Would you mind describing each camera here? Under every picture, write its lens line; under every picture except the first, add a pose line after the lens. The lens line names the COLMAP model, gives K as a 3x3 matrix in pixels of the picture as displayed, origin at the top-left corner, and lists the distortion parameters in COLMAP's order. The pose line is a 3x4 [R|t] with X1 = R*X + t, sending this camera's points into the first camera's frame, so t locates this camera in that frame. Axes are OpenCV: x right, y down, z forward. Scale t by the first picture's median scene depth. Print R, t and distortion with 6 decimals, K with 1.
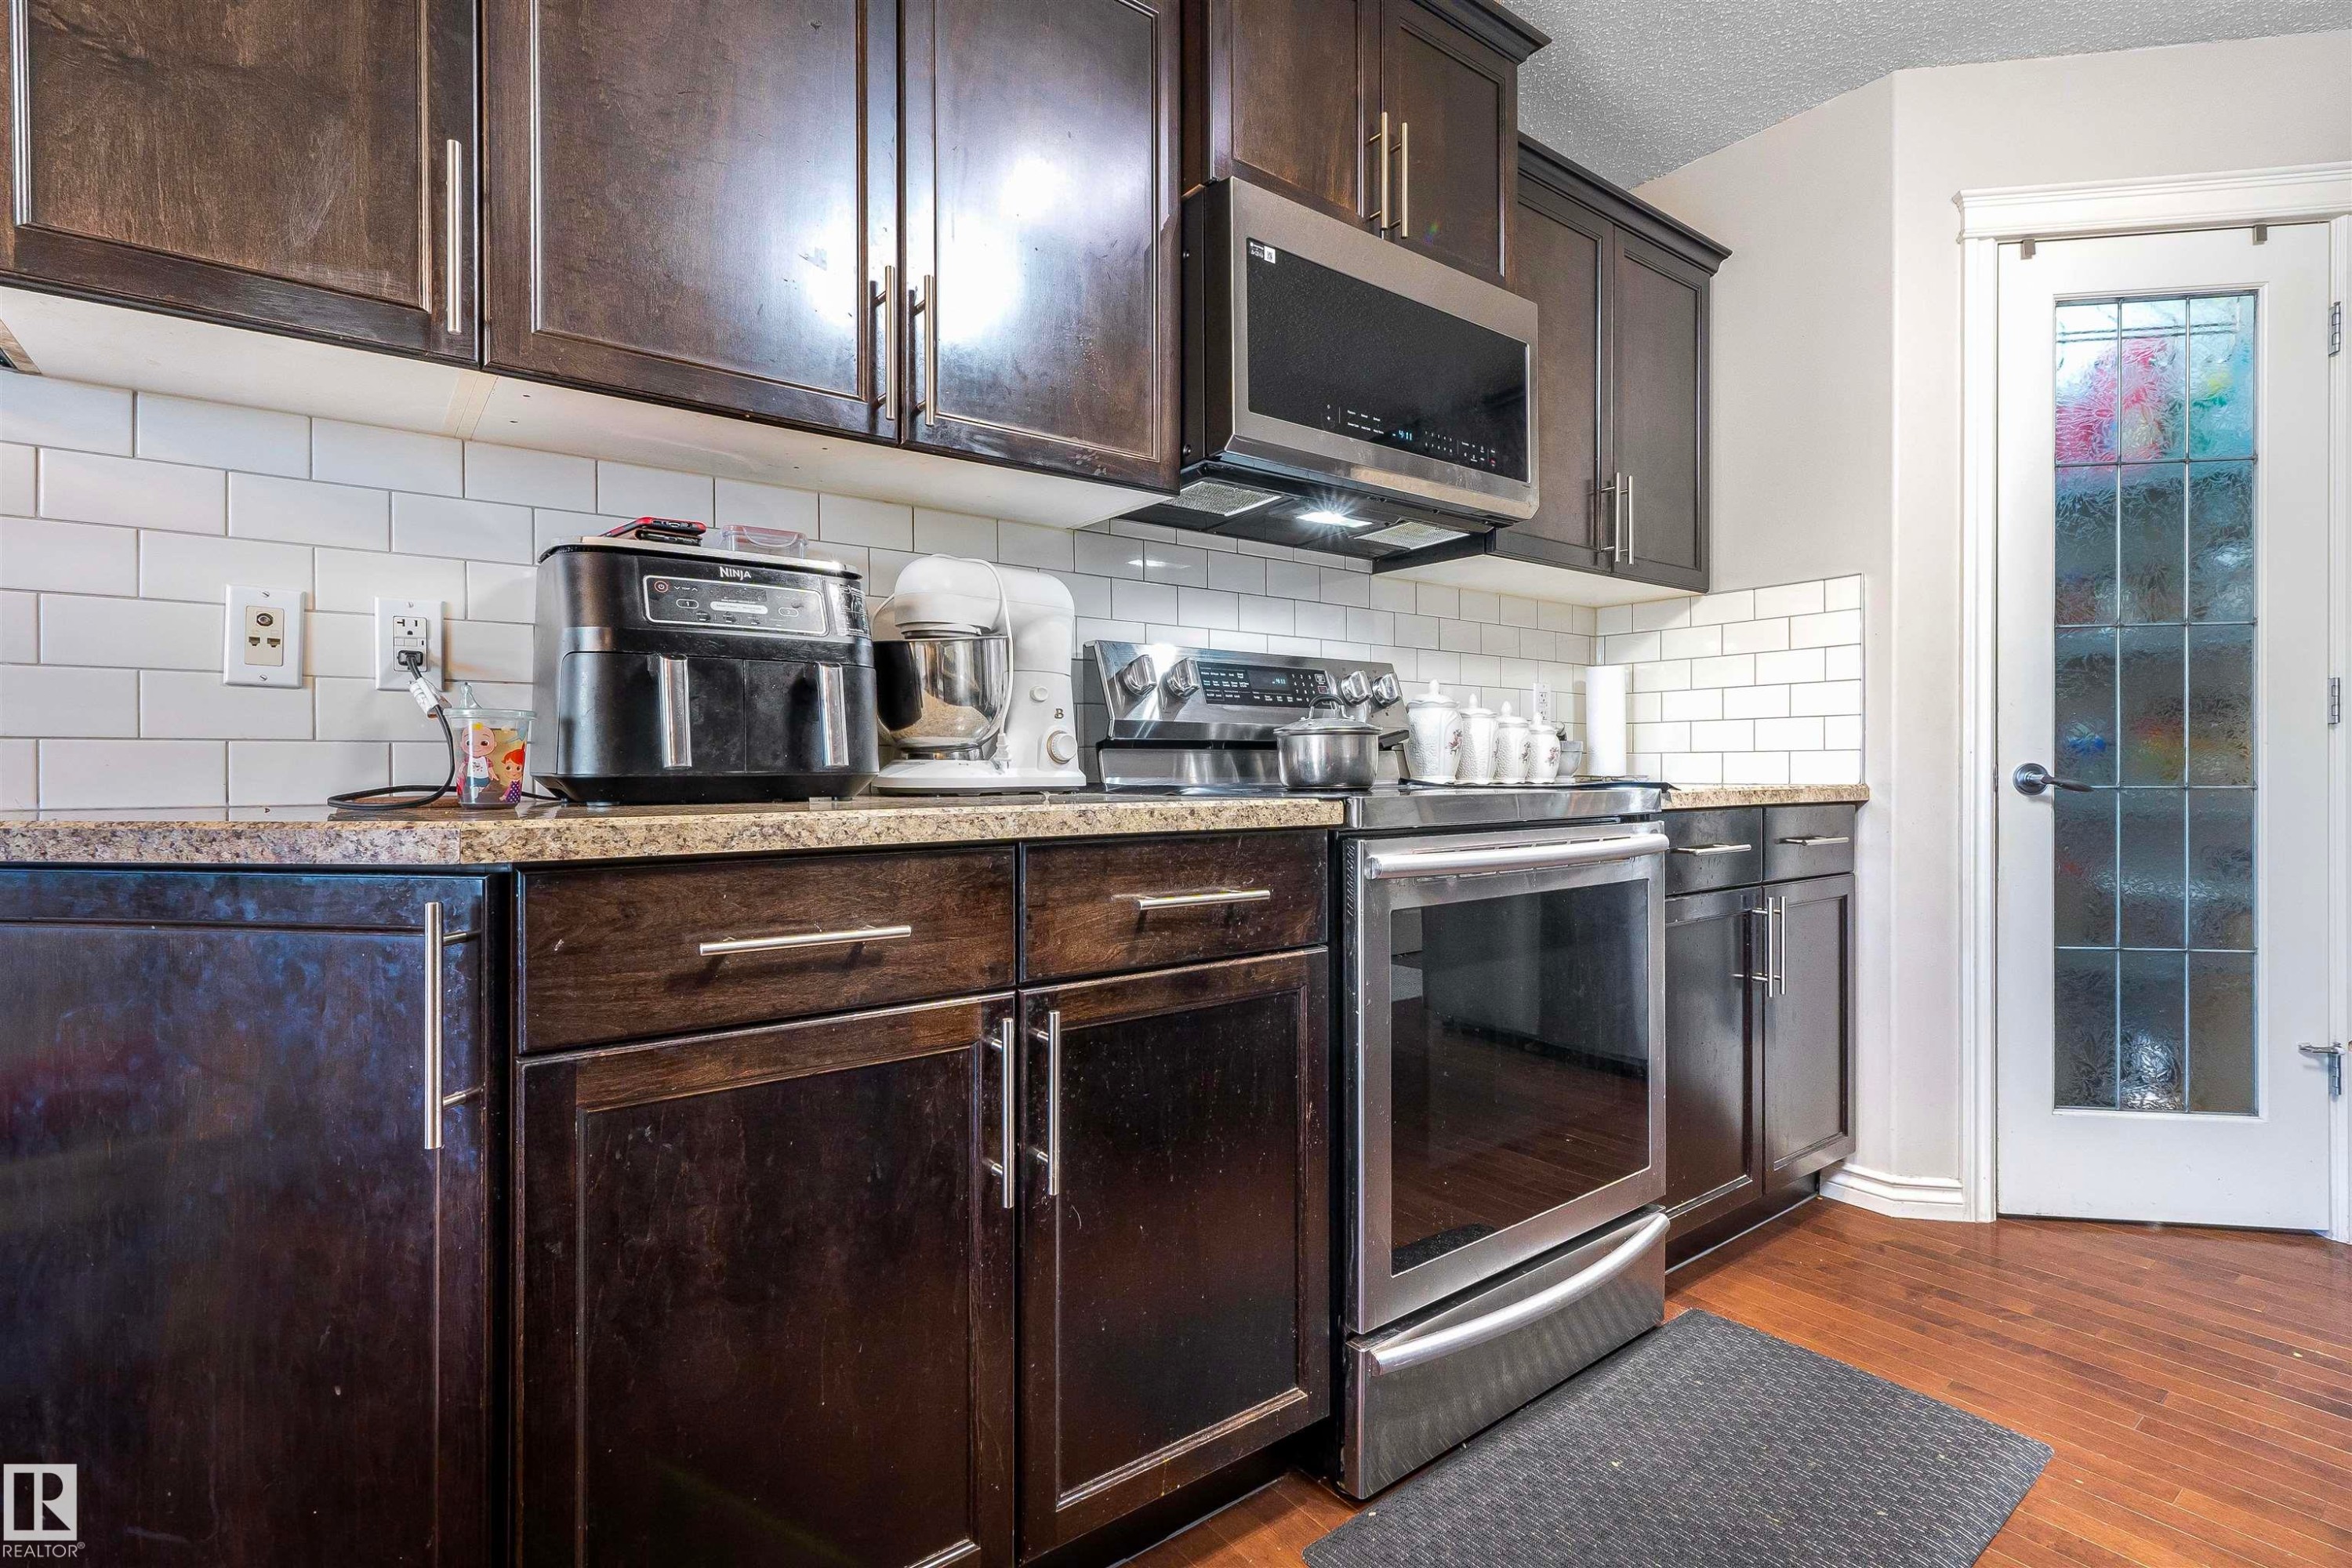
lens RADIAL K [[1099.9, 0, 1152.0], [0, 1099.9, 774.7], [0, 0, 1]] dist [0.002937, -0.002493]
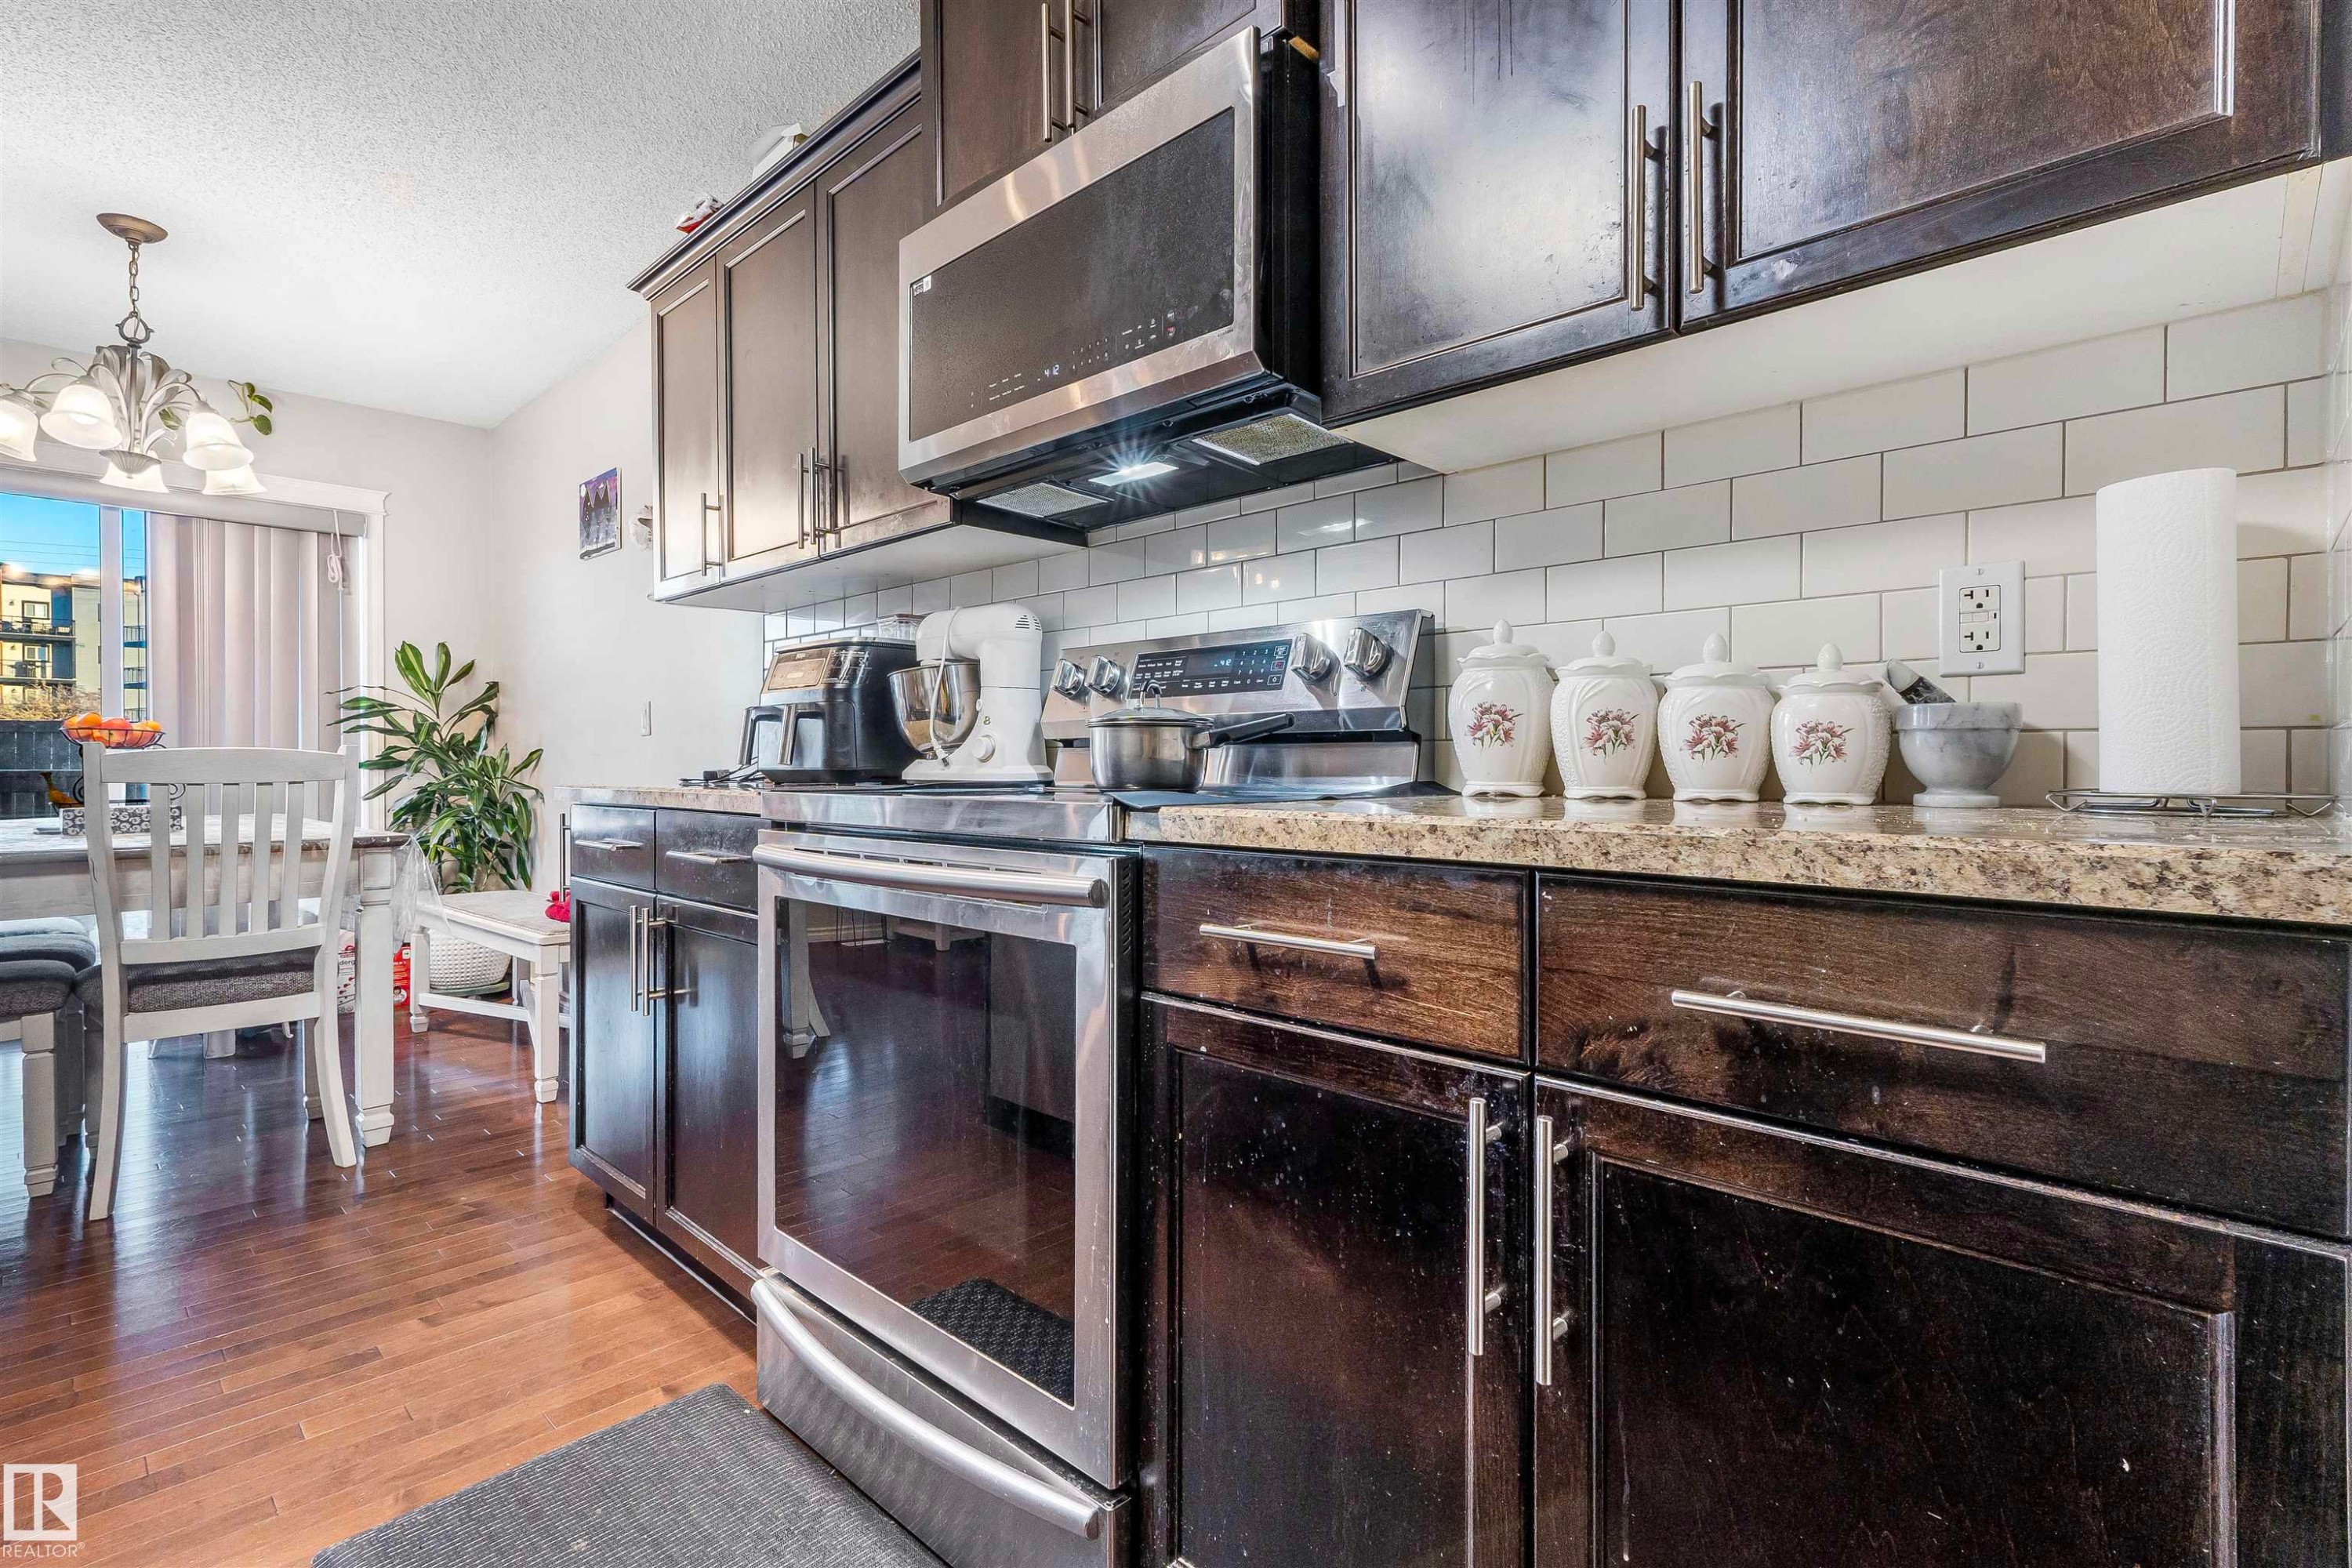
lens RADIAL K [[1099.9, 0, 1175.8], [0, 1099.9, 758.9], [0, 0, 1]] dist [0.002937, -0.002493]
pose [[0.179252, 0.010492, -0.983747, 2.113977], [-0.000115, 0.999943, 0.010644, -0.048081], [0.983803, -0.001795, 0.179243, 1.849242]]
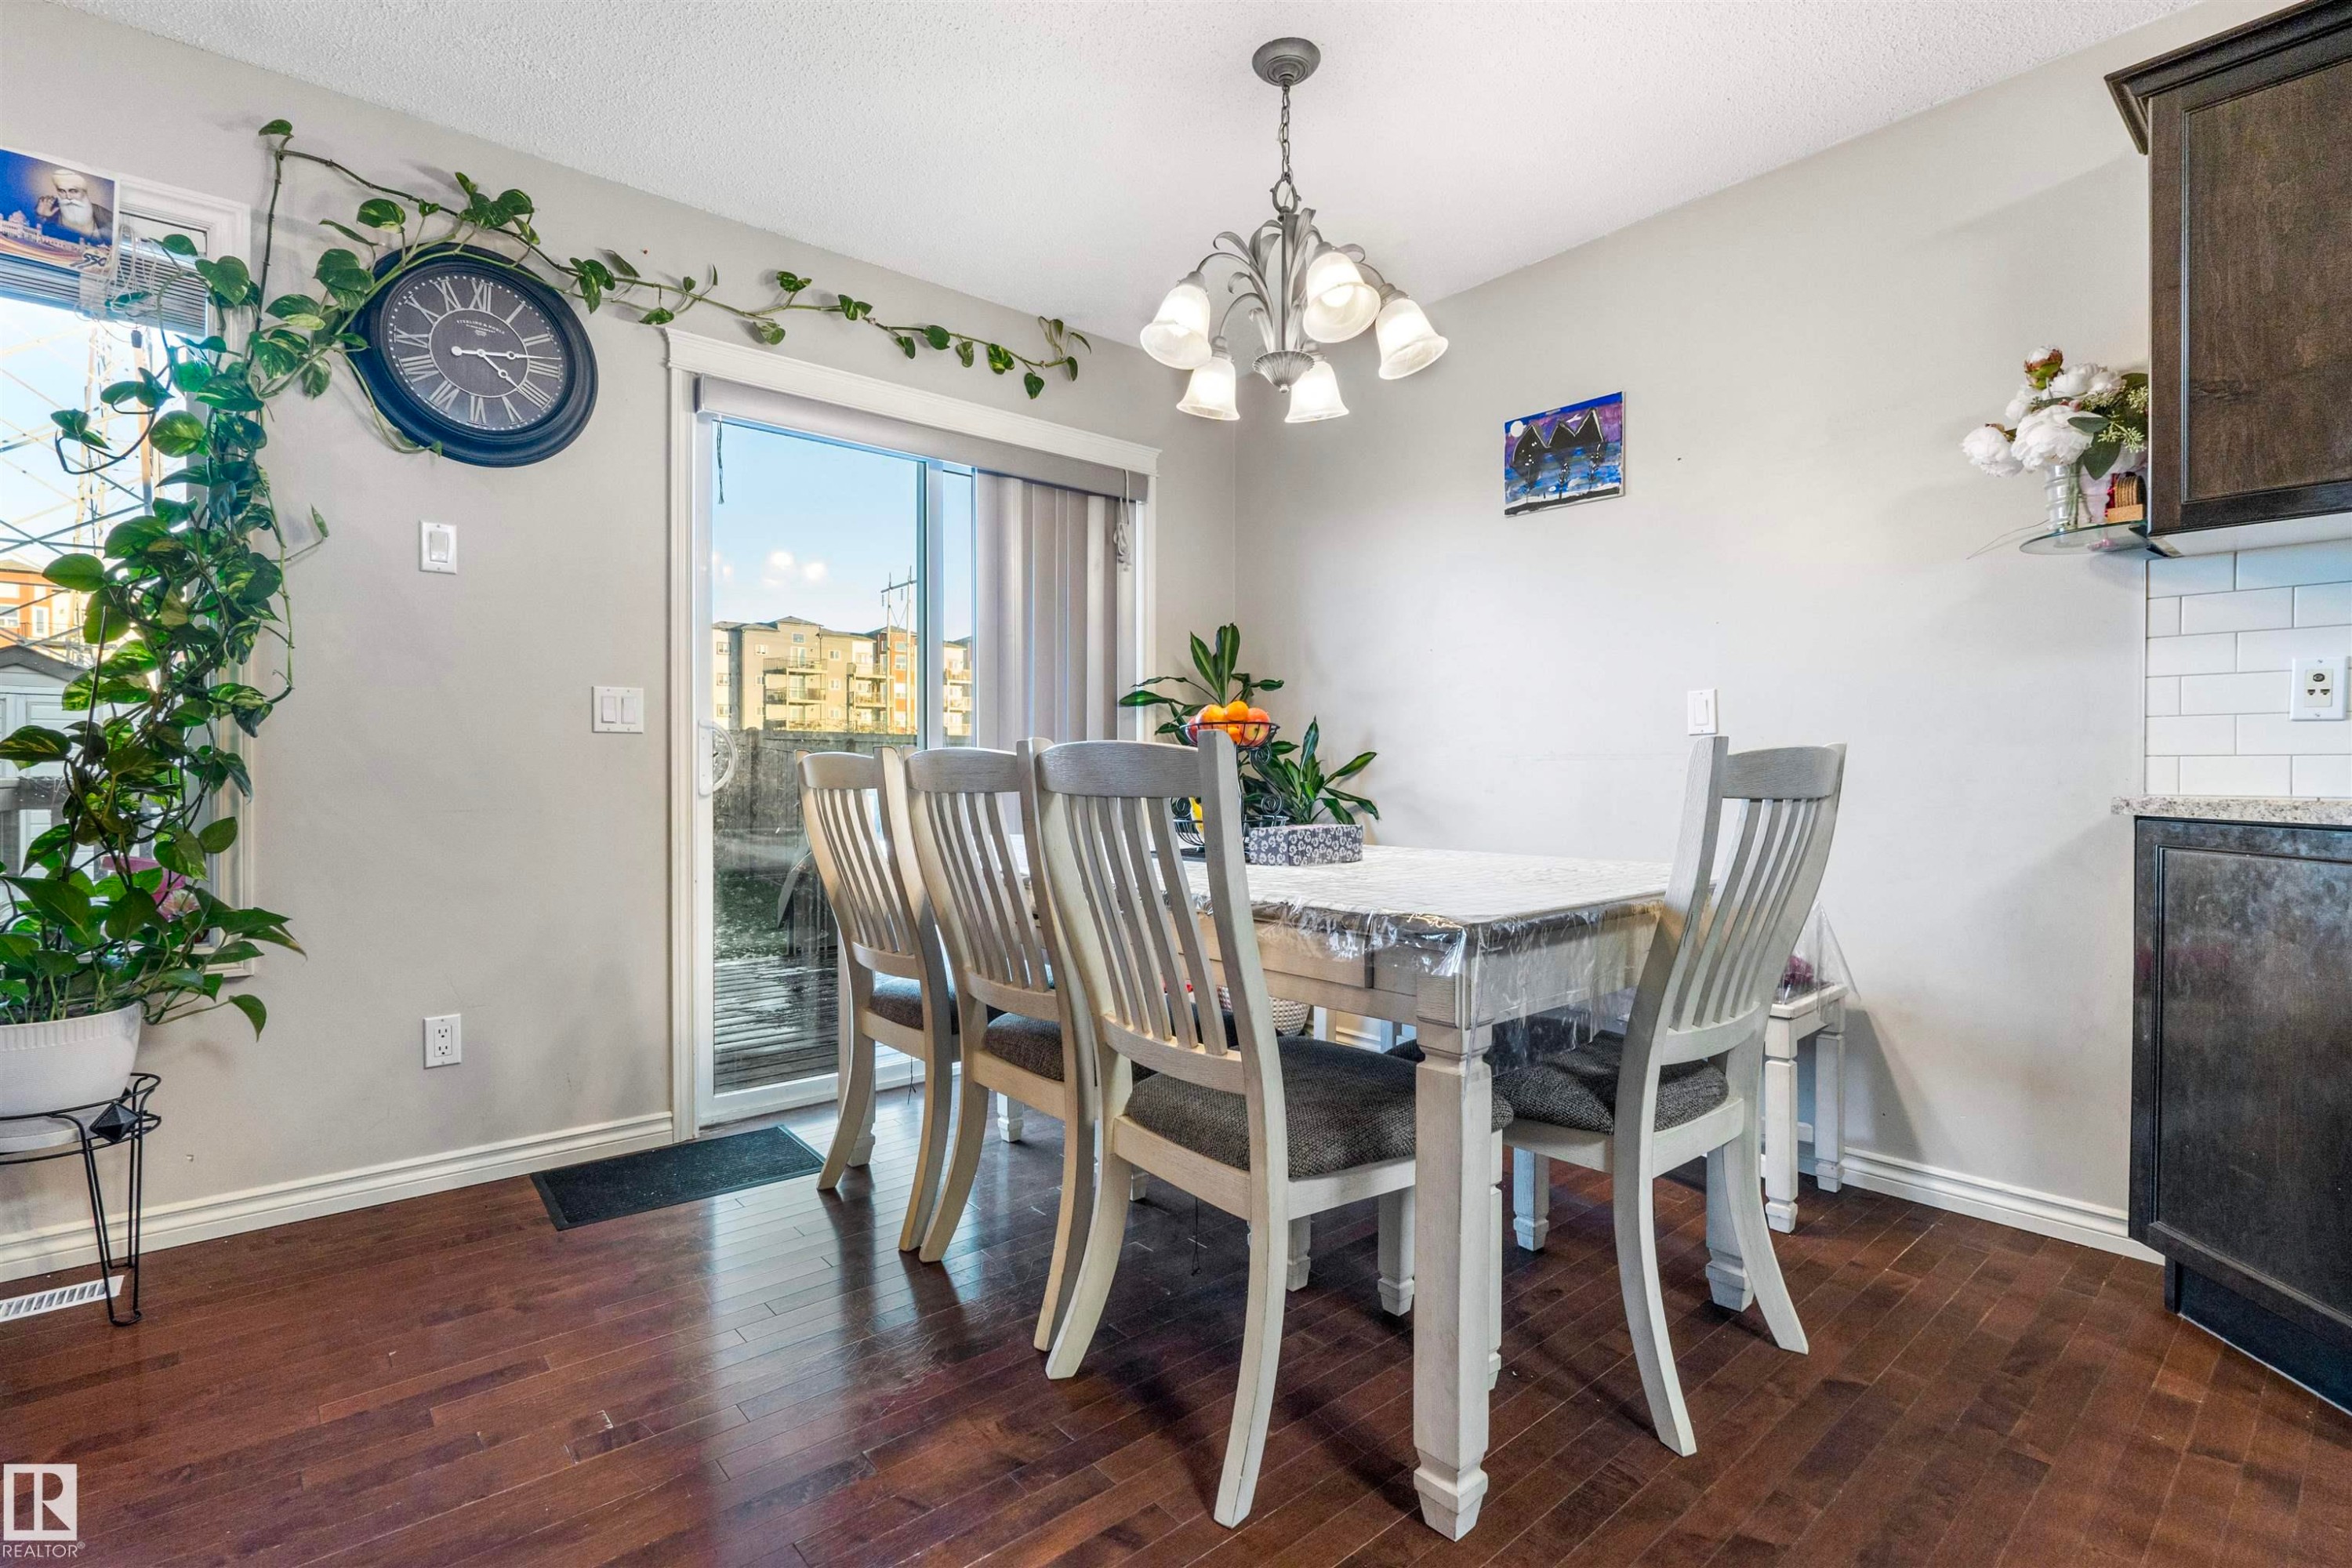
lens RADIAL K [[1099.9, 0, 1183.7], [0, 1099.9, 759.6], [0, 0, 1]] dist [0.002937, -0.002493]
pose [[0.079413, 0.003172, -0.996837, 0.830639], [-0.010933, 0.999938, 0.002311, -0.011005], [0.996782, 0.010715, 0.079443, -0.972914]]
